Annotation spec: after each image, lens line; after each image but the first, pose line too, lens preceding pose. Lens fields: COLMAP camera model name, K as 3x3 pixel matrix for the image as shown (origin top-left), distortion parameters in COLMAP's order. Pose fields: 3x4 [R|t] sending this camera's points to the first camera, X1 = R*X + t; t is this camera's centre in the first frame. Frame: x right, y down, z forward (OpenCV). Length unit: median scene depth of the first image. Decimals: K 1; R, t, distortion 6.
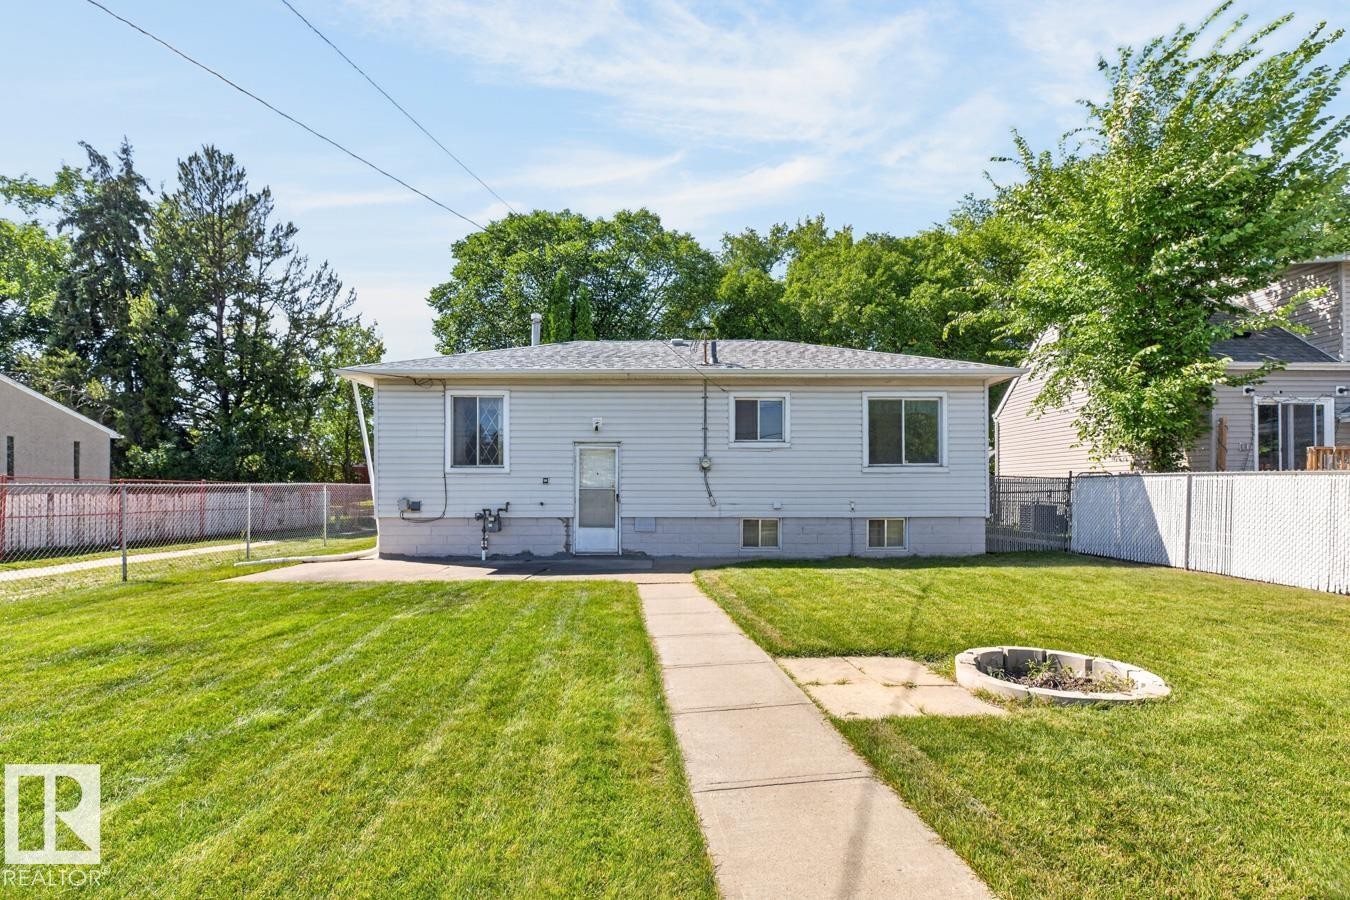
lens RADIAL K [[601.1, 0, 678.4], [0, 601.1, 448.1], [0, 0, 1]] dist [-0.000011, -0.000201]
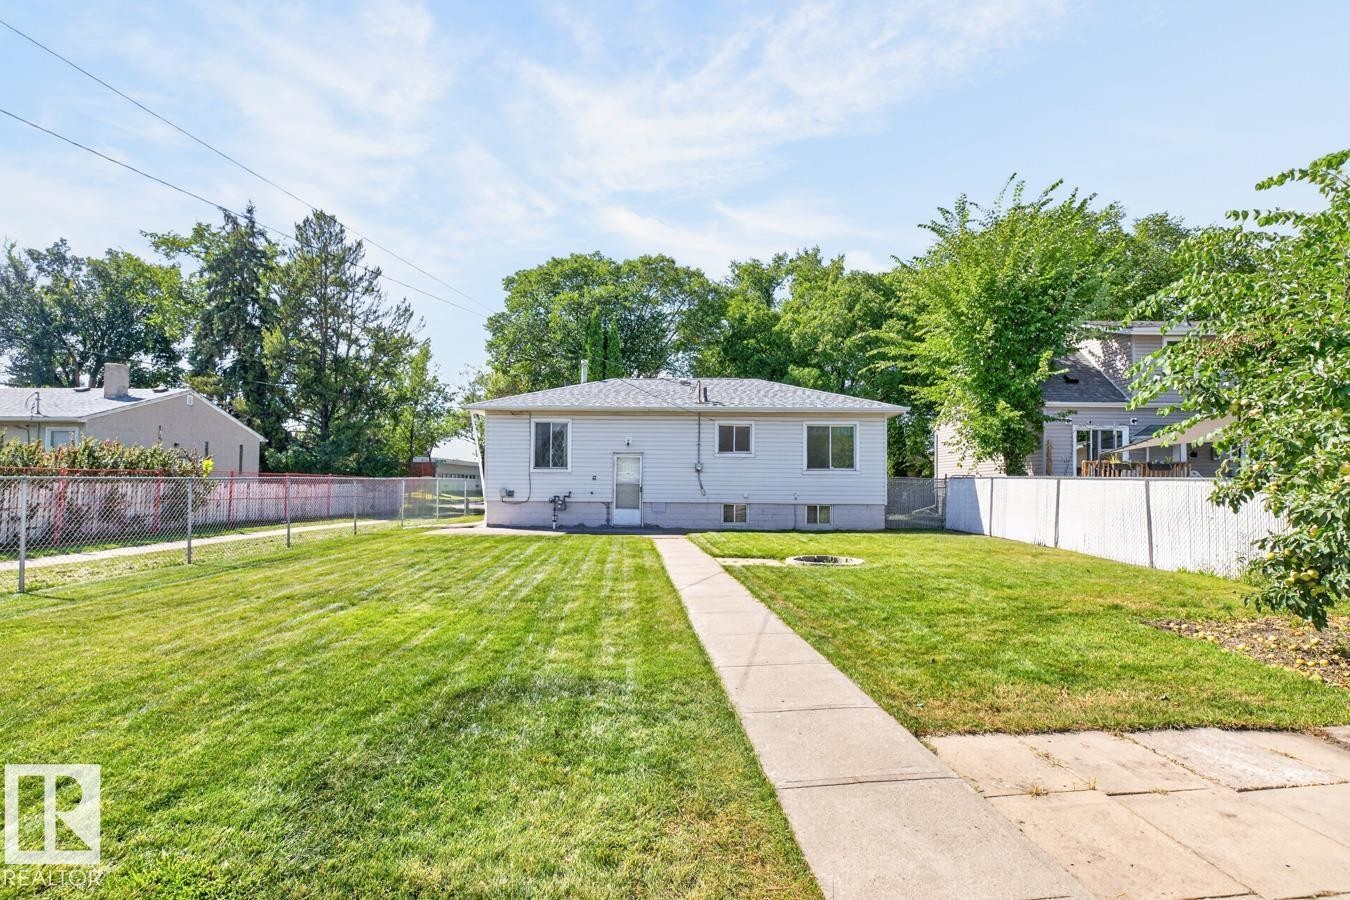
lens RADIAL K [[589.5, 0, 675.0], [0, 589.5, 450.0], [0, 0, 1]] dist [0.025985, 0.000043]
pose [[0.999327, 0.007504, -0.035915, 0.025857], [-0.007083, 0.999905, 0.011826, -0.024656], [0.036001, -0.011563, 0.999285, -0.344432]]
